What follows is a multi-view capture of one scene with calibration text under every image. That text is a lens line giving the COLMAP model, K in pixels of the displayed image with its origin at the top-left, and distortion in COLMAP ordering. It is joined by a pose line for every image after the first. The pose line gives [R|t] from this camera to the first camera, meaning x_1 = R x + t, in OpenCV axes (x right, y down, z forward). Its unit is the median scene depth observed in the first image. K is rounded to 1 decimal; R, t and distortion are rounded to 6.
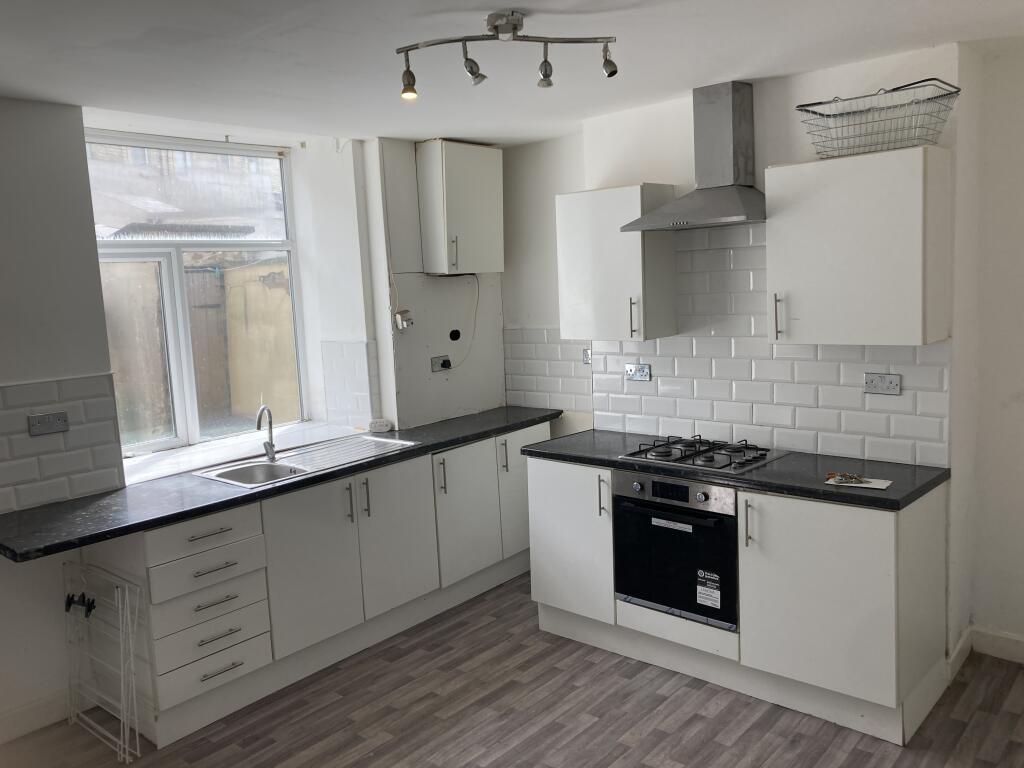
lens RADIAL K [[834.7, 0, 512.0], [0, 834.7, 423.4], [0, 0, 1]] dist [0.005017, 0.004586]
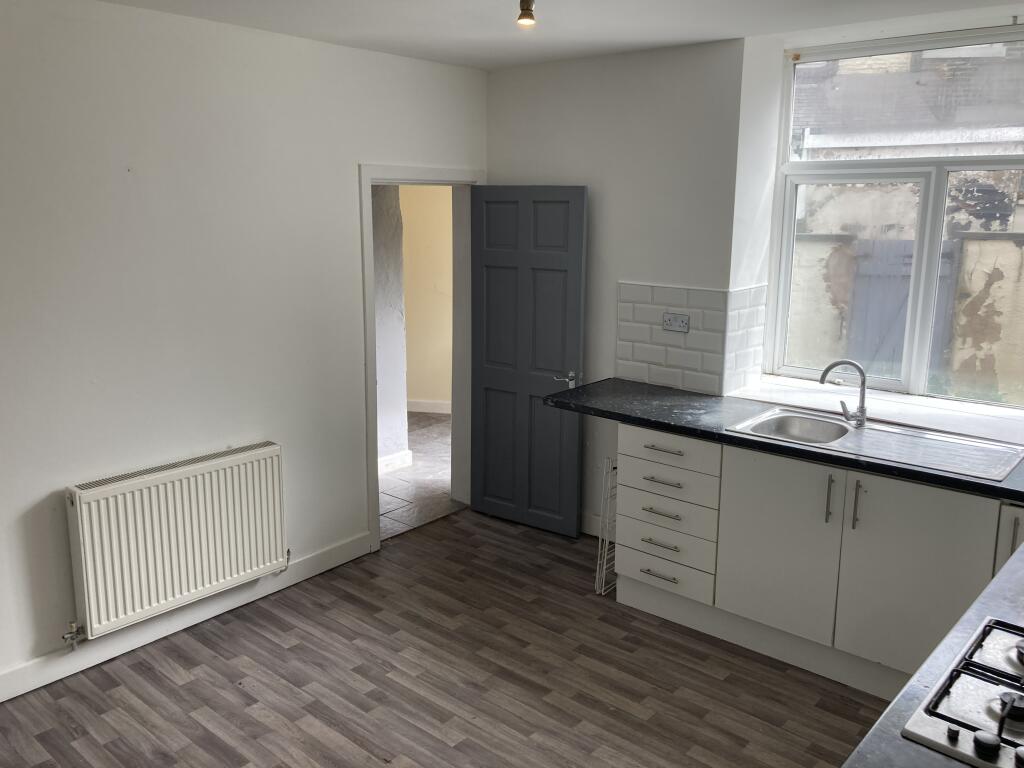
lens RADIAL K [[857.1, 0, 517.0], [0, 857.1, 379.2], [0, 0, 1]] dist [0.050360, -0.088045]
pose [[-0.050248, 0.222753, -0.973579, 0.683234], [-0.165891, 0.959408, 0.228072, -0.166524], [0.984863, 0.172968, -0.011256, 0.799631]]
